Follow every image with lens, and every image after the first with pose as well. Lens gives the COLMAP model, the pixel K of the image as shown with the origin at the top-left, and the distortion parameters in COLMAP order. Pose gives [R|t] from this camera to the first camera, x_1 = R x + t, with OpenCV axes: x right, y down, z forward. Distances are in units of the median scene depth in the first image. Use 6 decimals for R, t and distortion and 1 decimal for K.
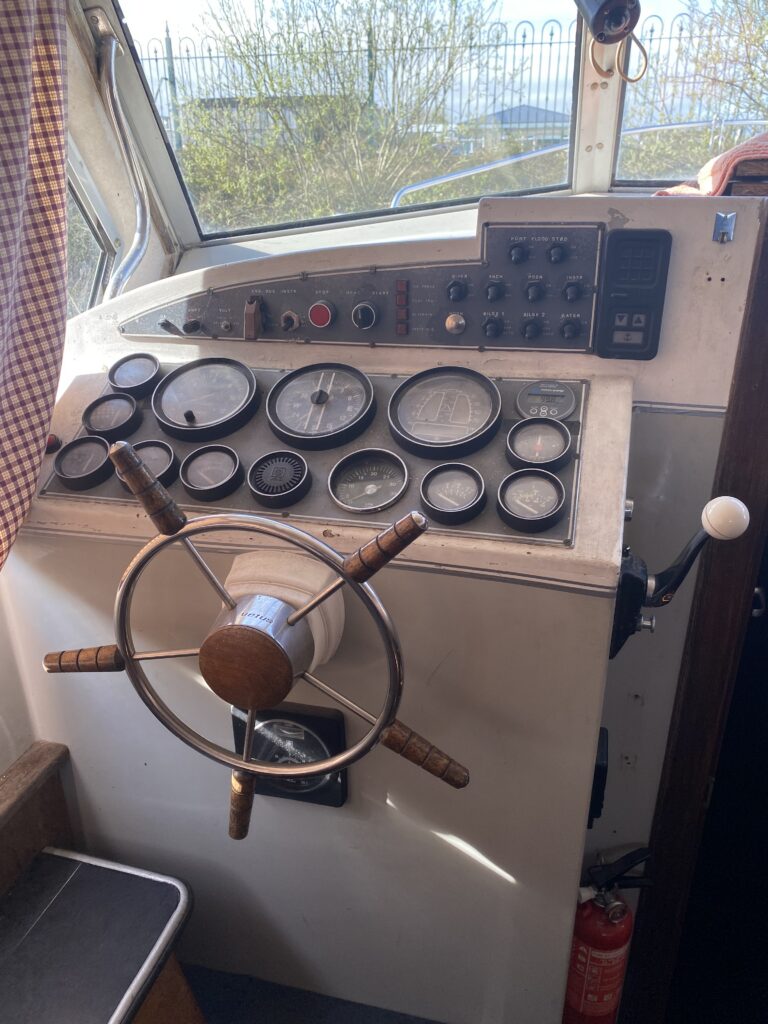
lens RADIAL K [[773.1, 0, 384.0], [0, 773.1, 512.0], [0, 0, 1]] dist [0.045397, -0.000896]
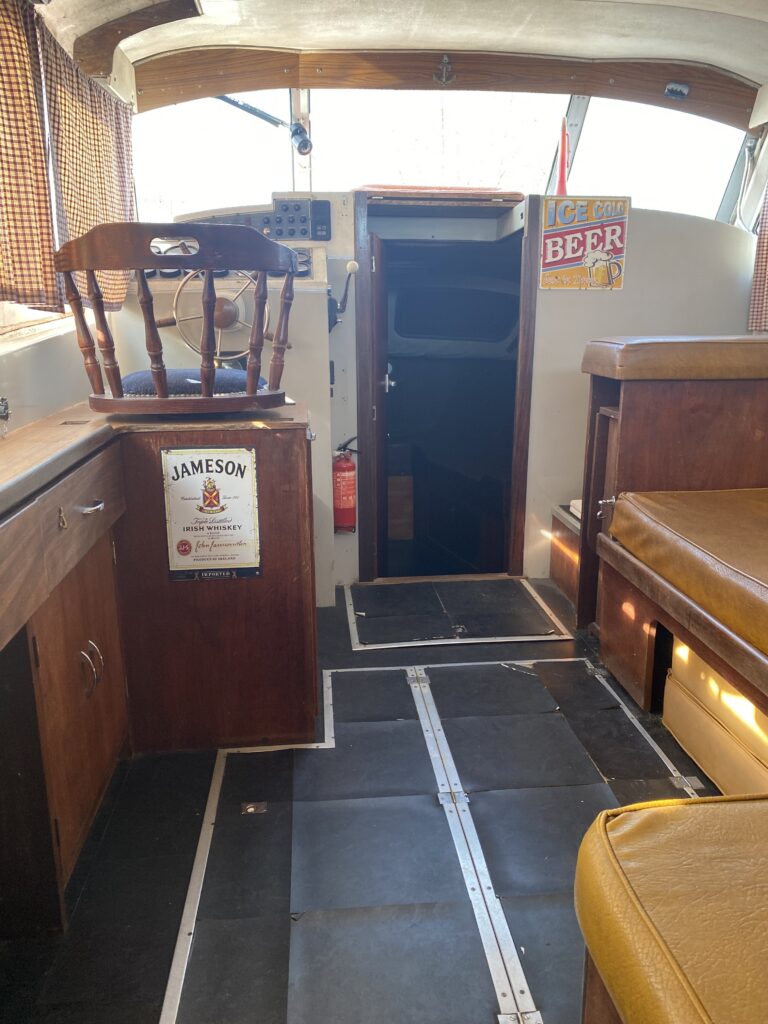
lens RADIAL K [[773.1, 0, 384.0], [0, 773.1, 512.0], [0, 0, 1]] dist [0.045397, -0.000896]
pose [[0.943598, -0.092134, 0.318015, -0.555340], [0.142067, 0.980255, -0.137538, 1.346491], [-0.299064, 0.174960, 0.938056, -1.837014]]
